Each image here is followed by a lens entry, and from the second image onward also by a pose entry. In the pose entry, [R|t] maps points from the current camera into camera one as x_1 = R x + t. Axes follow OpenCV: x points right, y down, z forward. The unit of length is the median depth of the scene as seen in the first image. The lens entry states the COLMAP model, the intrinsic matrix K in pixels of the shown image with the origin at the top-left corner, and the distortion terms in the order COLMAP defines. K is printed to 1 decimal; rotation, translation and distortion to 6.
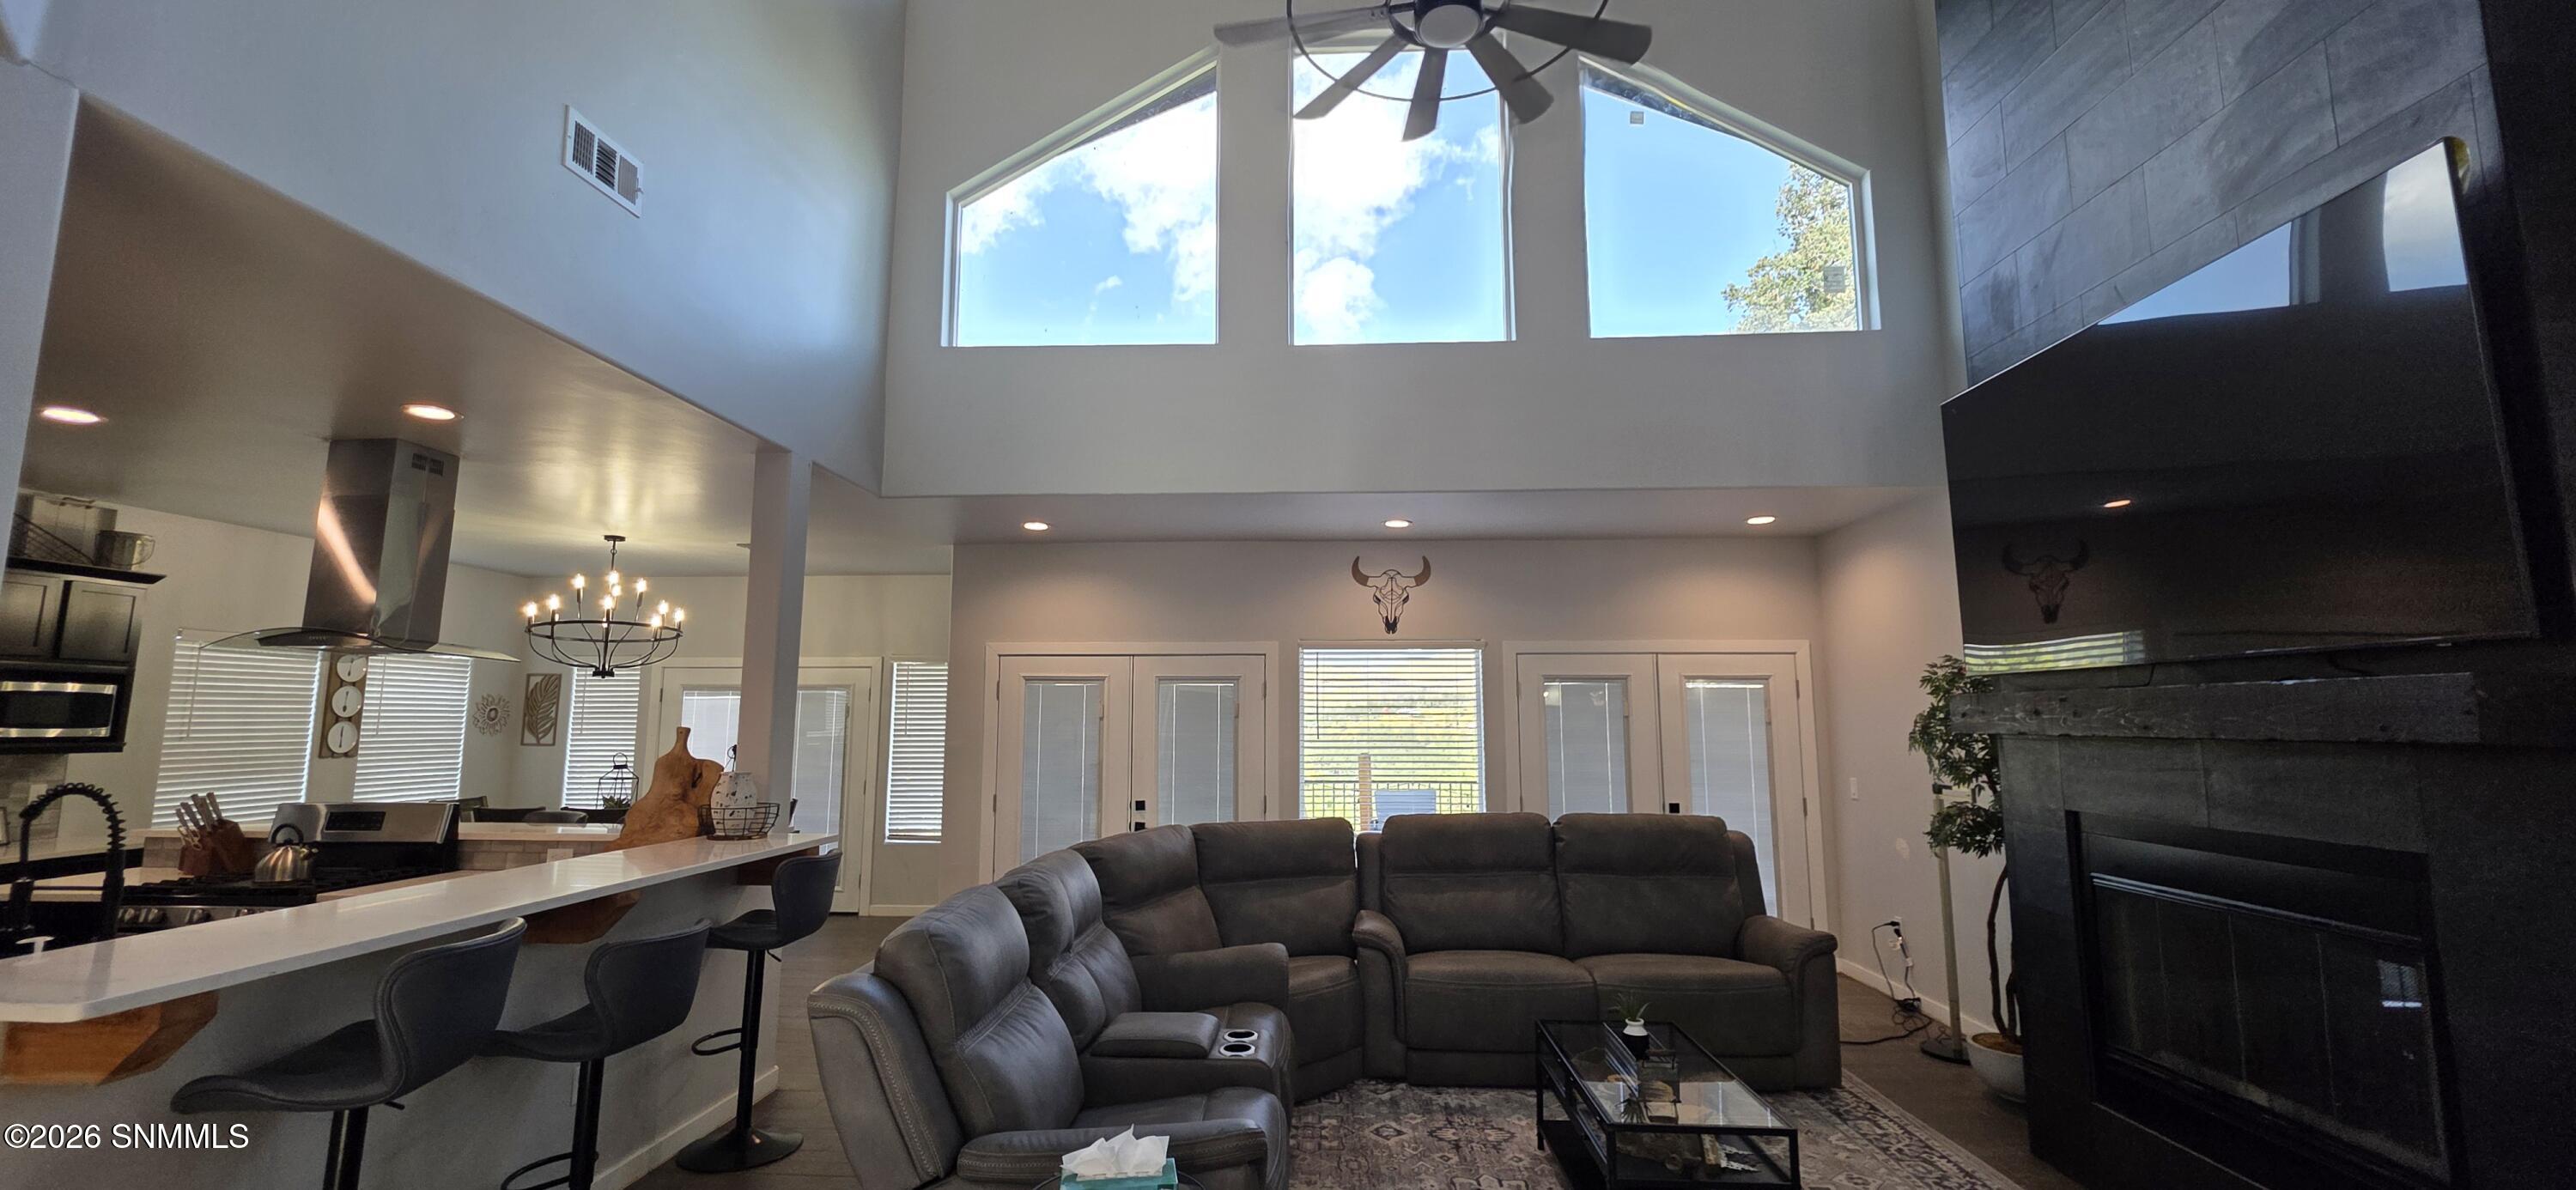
lens RADIAL K [[1017.7, 0, 1289.3], [0, 1017.7, 594.2], [0, 0, 1]] dist [0.000407, 0.000012]
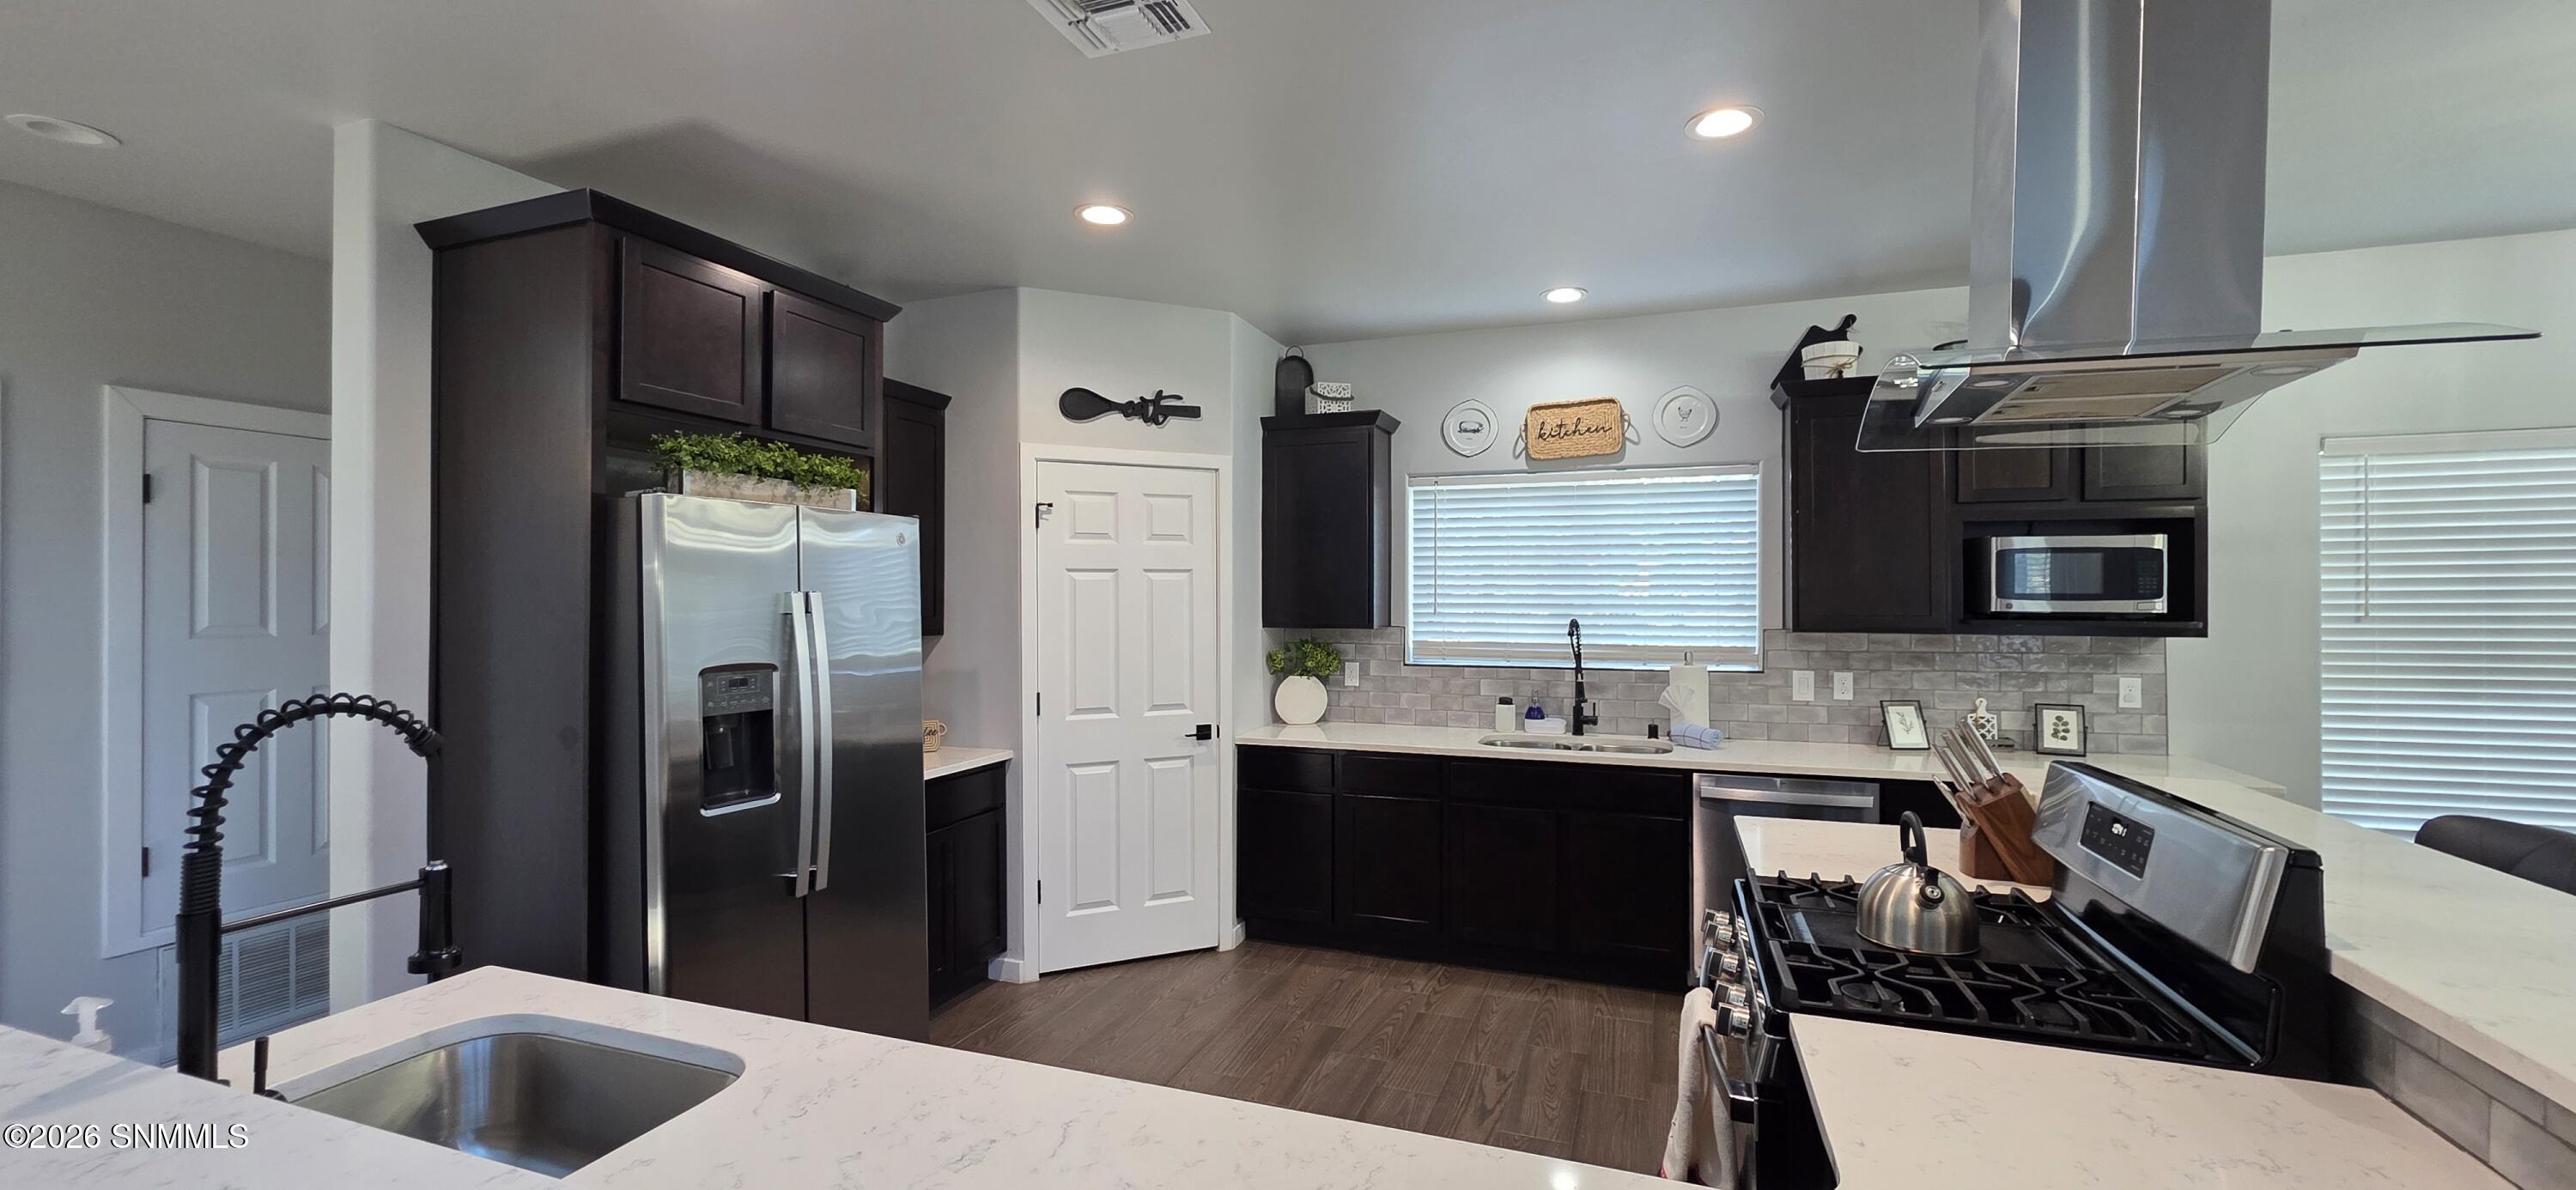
lens RADIAL K [[1017.7, 0, 1286.8], [0, 1017.7, 600.7], [0, 0, 1]] dist [0.000407, 0.000012]
pose [[-0.302969, -0.002933, -0.952996, -0.361782], [0.119864, 0.991937, -0.041159, 0.089658], [0.945432, -0.126700, -0.300174, 0.652618]]
